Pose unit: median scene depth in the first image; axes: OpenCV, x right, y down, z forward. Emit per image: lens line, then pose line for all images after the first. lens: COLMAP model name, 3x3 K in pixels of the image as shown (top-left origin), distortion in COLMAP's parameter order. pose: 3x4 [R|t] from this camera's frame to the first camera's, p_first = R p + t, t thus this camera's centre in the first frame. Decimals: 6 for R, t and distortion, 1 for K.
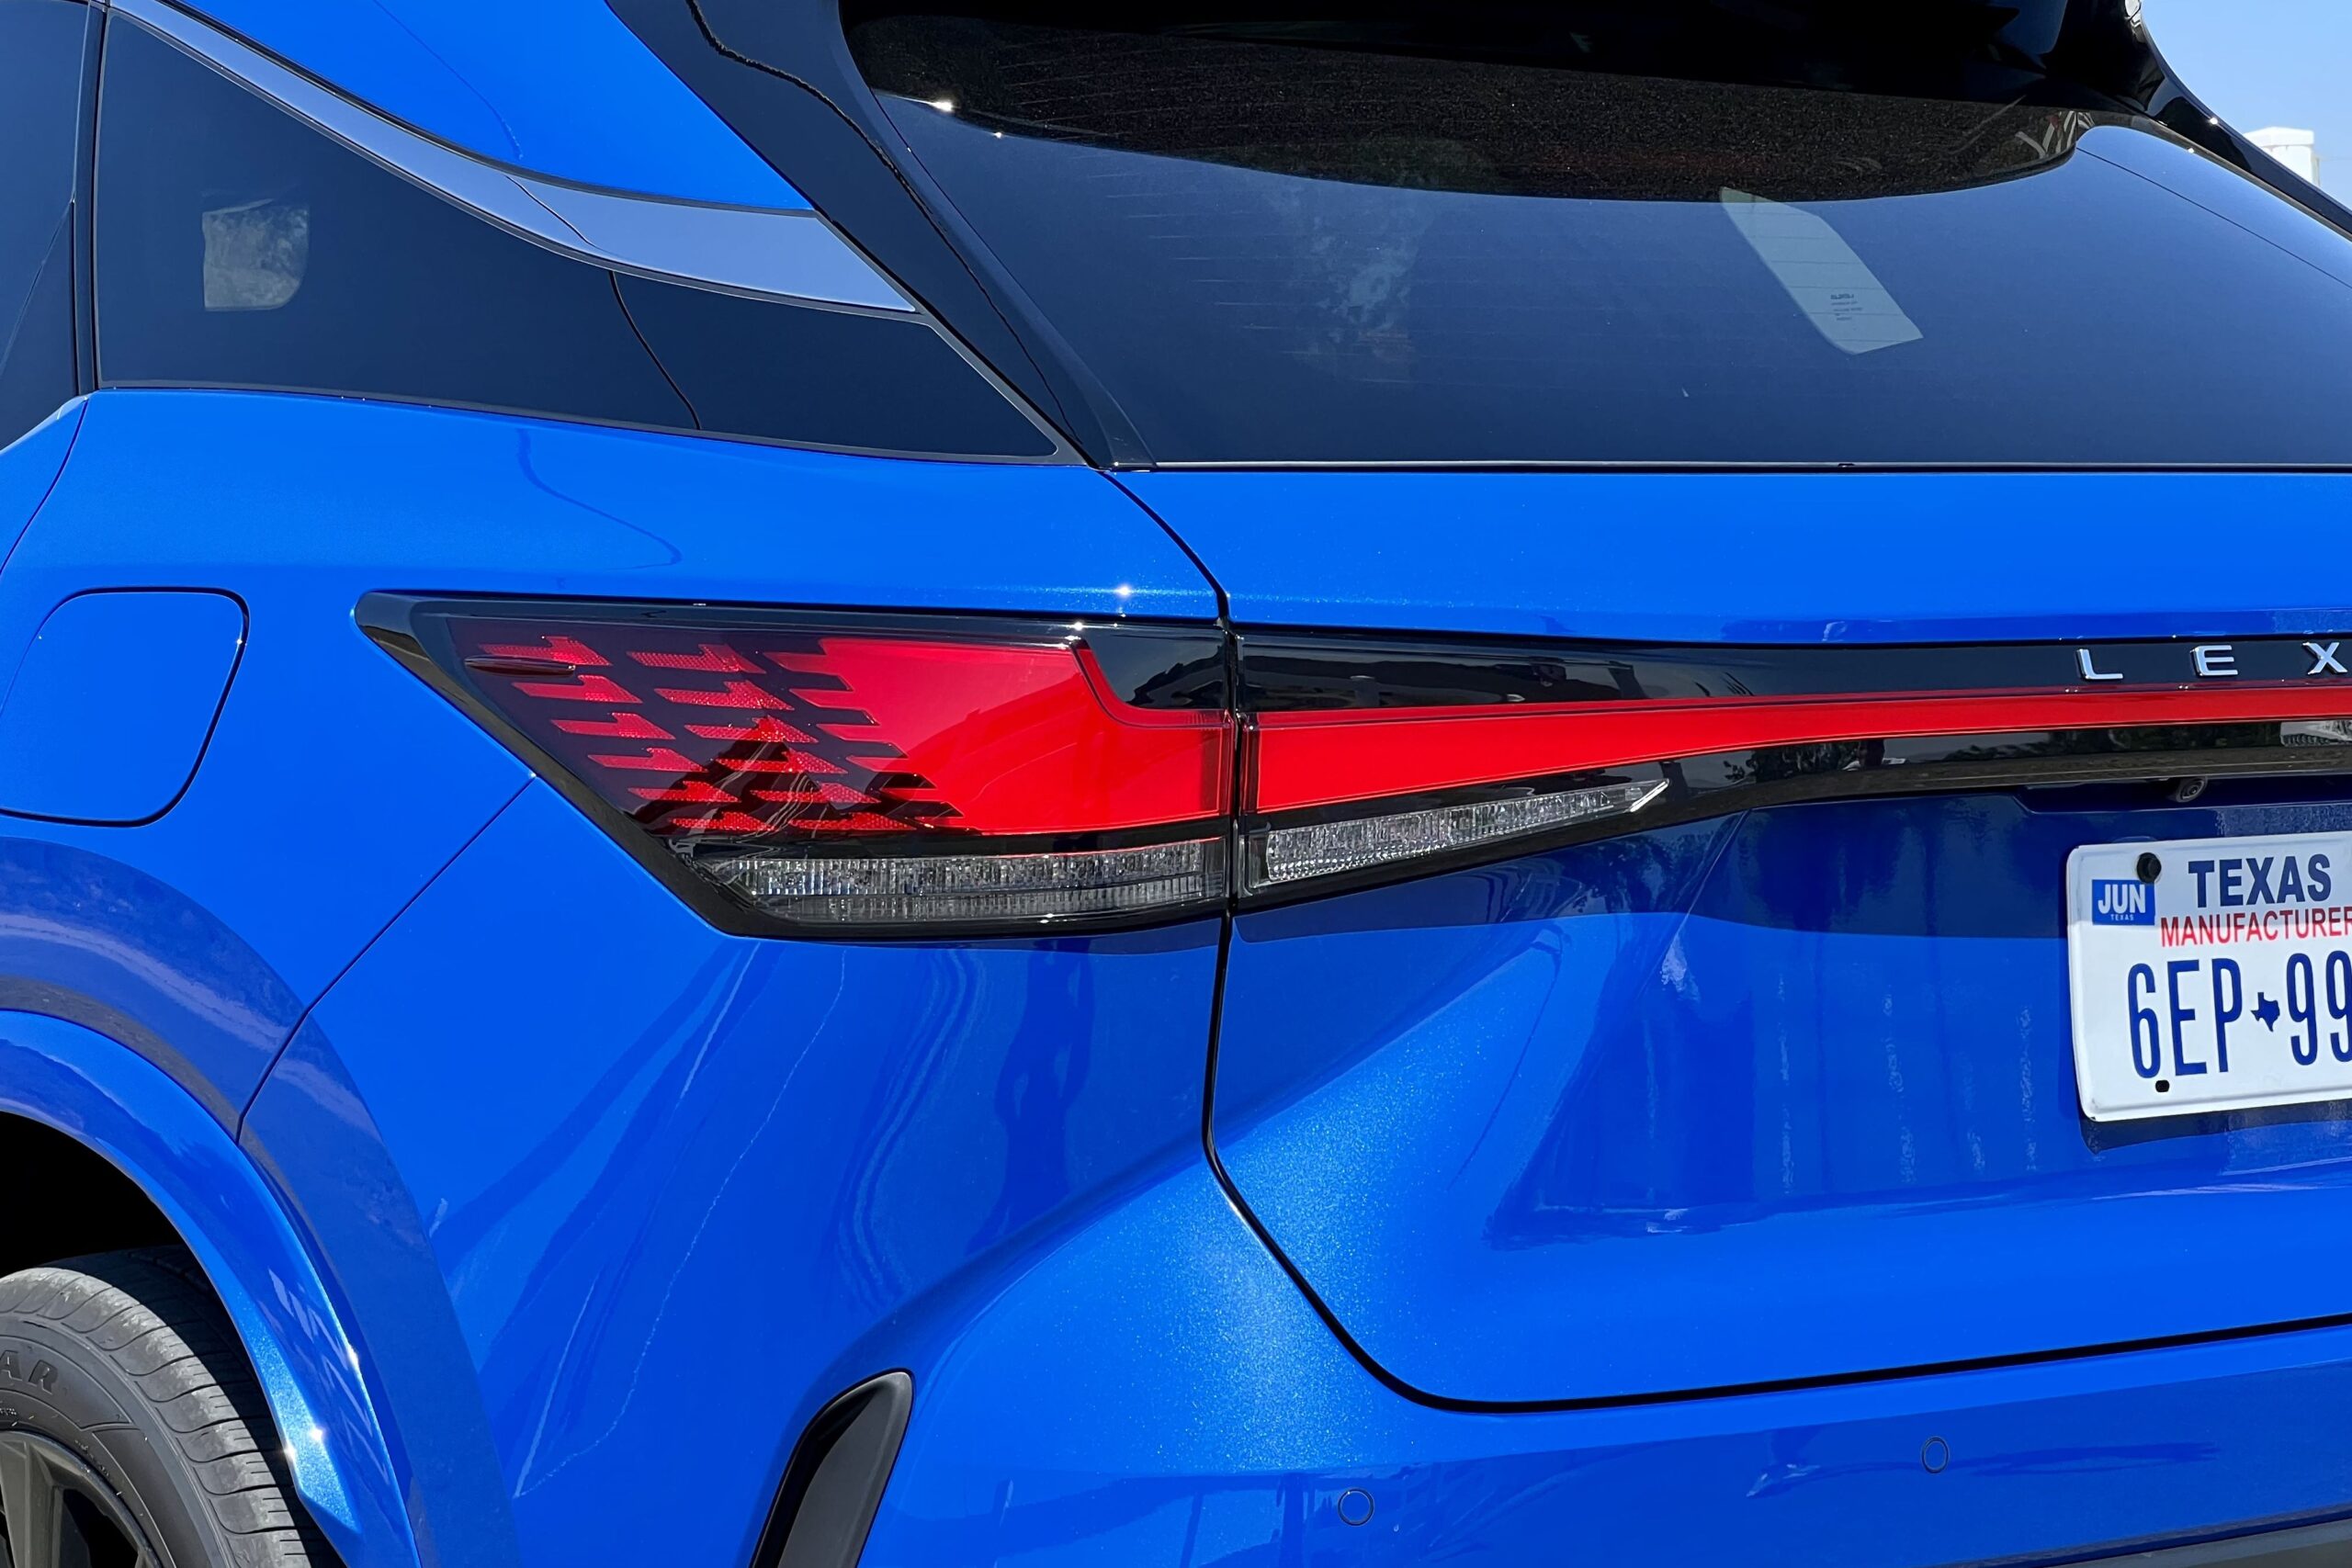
lens RADIAL K [[5549.1, 0, 1138.5], [0, 5549.1, 783.1], [0, 0, 1]] dist [-0.219482, 5.278545]
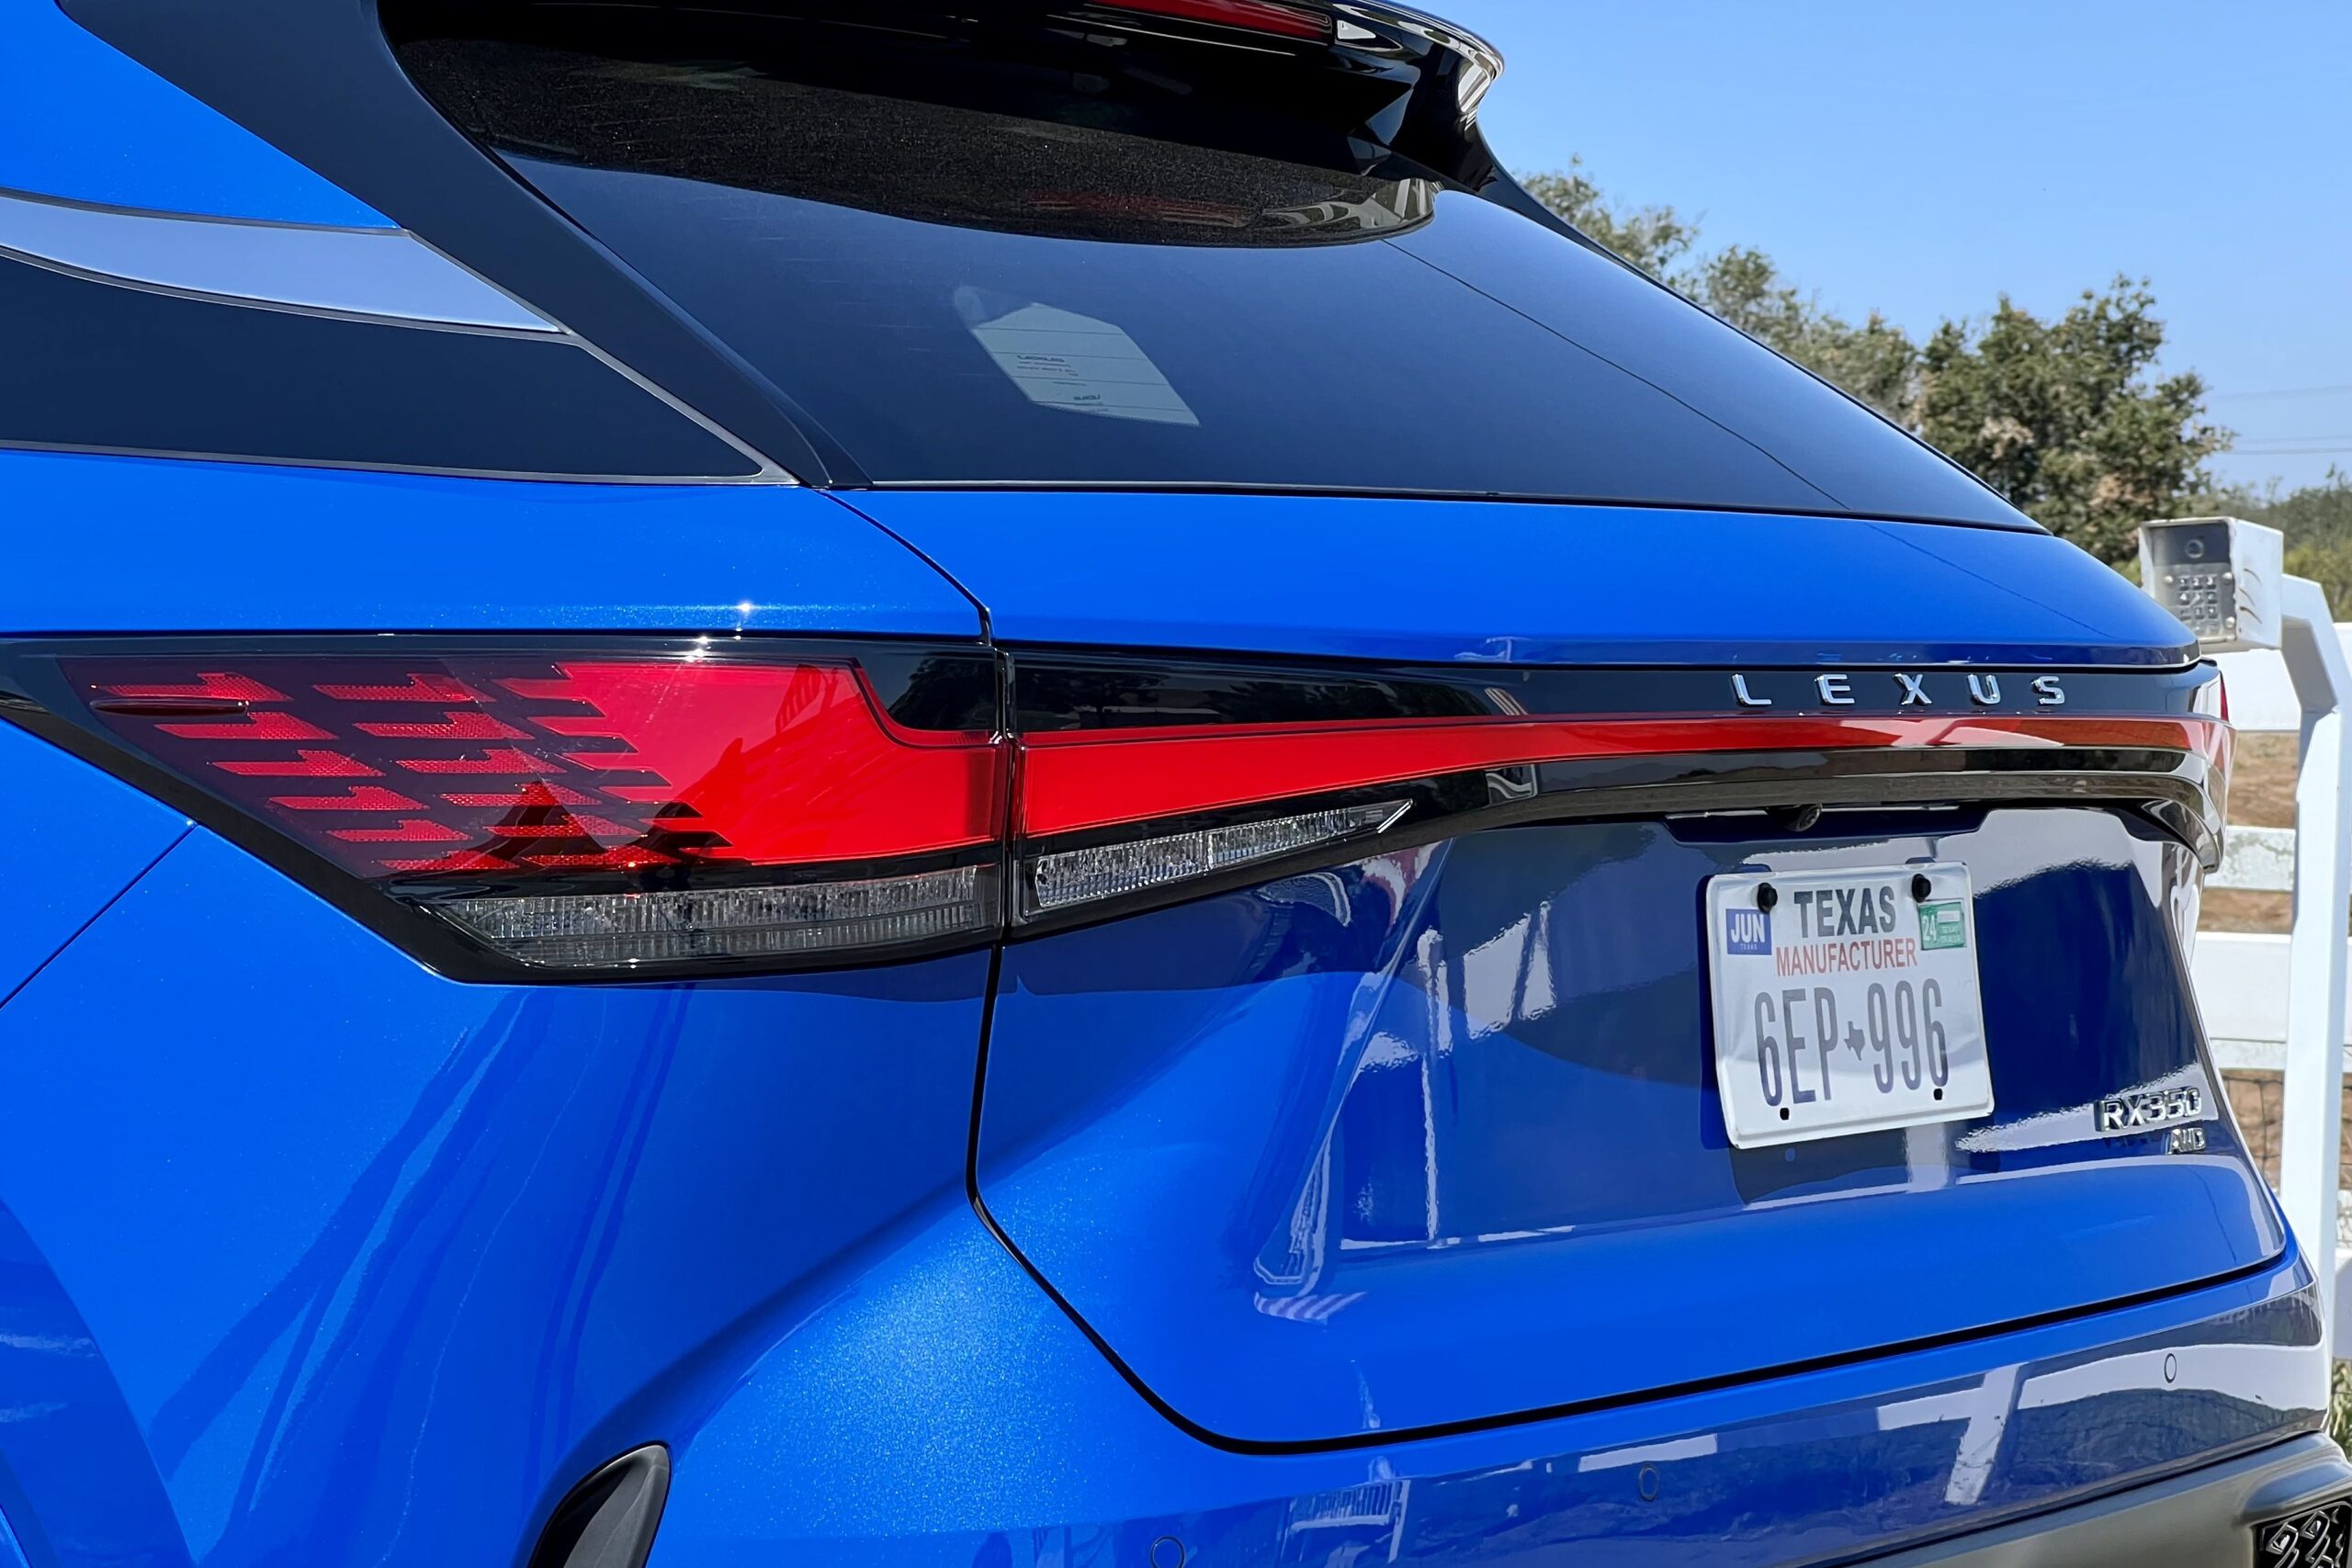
lens RADIAL K [[5549.1, 0, 1138.5], [0, 5549.1, 783.1], [0, 0, 1]] dist [-0.219482, 5.278545]
pose [[0.956213, -0.013103, 0.292378, -0.222290], [0.026157, 0.998826, -0.040782, 0.032789], [-0.291501, 0.046644, 0.955433, 0.071869]]
